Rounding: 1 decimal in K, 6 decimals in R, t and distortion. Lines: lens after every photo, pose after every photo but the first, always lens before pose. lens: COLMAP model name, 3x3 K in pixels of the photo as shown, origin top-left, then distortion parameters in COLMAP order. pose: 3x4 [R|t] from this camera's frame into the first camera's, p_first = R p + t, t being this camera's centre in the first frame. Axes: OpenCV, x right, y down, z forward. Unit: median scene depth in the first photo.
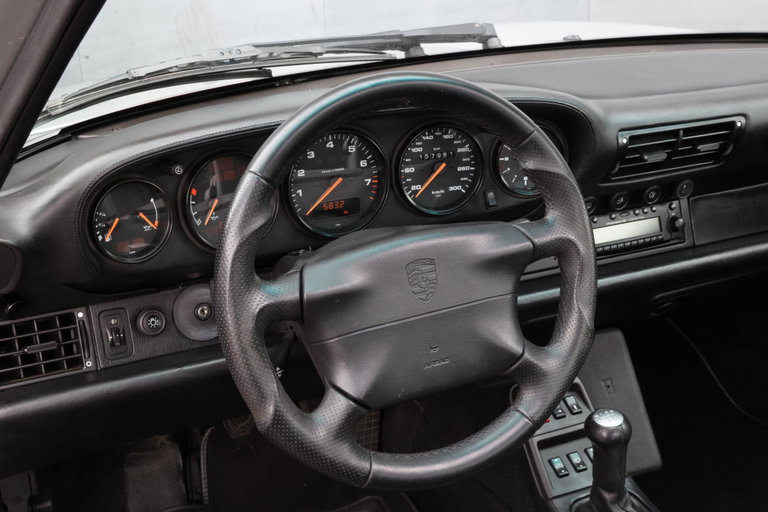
lens RADIAL K [[1023.6, 0, 384.0], [0, 1023.6, 256.0], [0, 0, 1]] dist [0.116624, 0.081469]
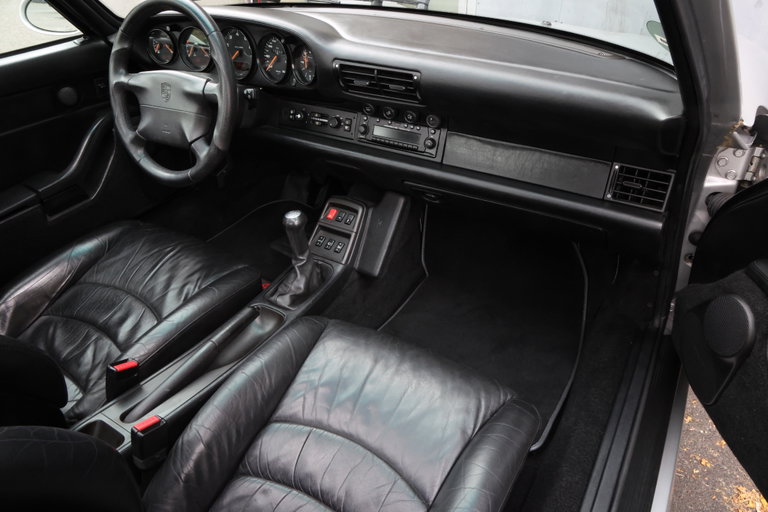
lens RADIAL K [[531.8, 0, 384.0], [0, 531.8, 256.0], [0, 0, 1]] dist [-0.090958, 0.062261]
pose [[0.546533, 0.463019, -0.697793, 1.037026], [-0.293574, 0.886302, 0.358167, -0.171235], [0.784293, 0.009104, 0.620324, 0.558332]]
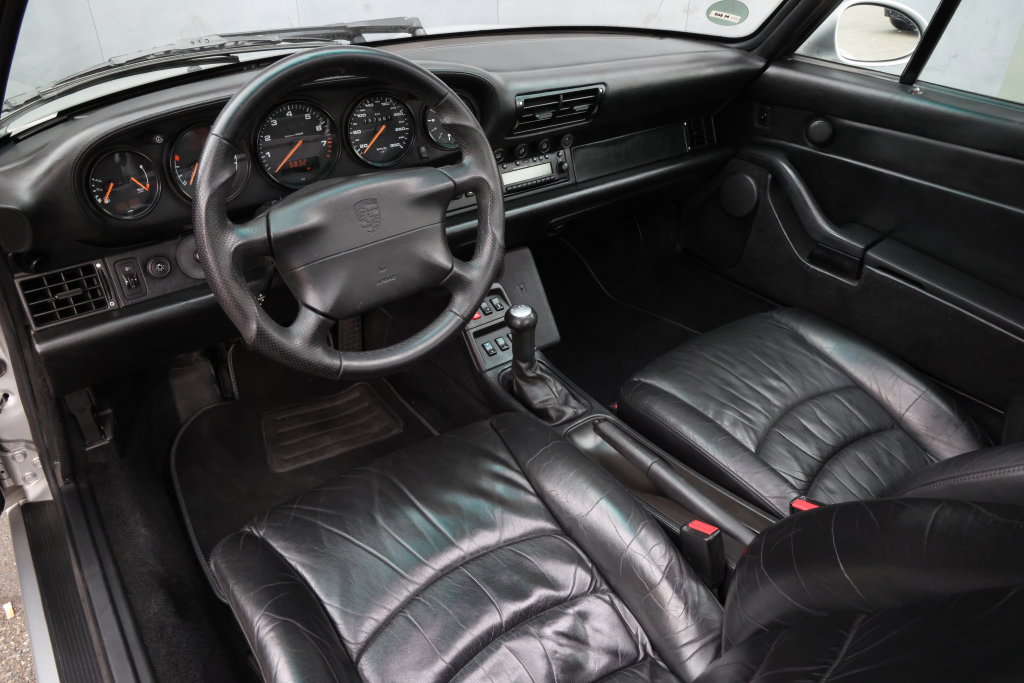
lens RADIAL K [[709.1, 0, 512.0], [0, 709.1, 341.5], [0, 0, 1]] dist [-0.090958, 0.062261]
pose [[0.980122, -0.093299, 0.175086, 0.037070], [0.059505, 0.980137, 0.189186, 0.017548], [-0.189260, -0.175007, 0.966206, 0.080852]]
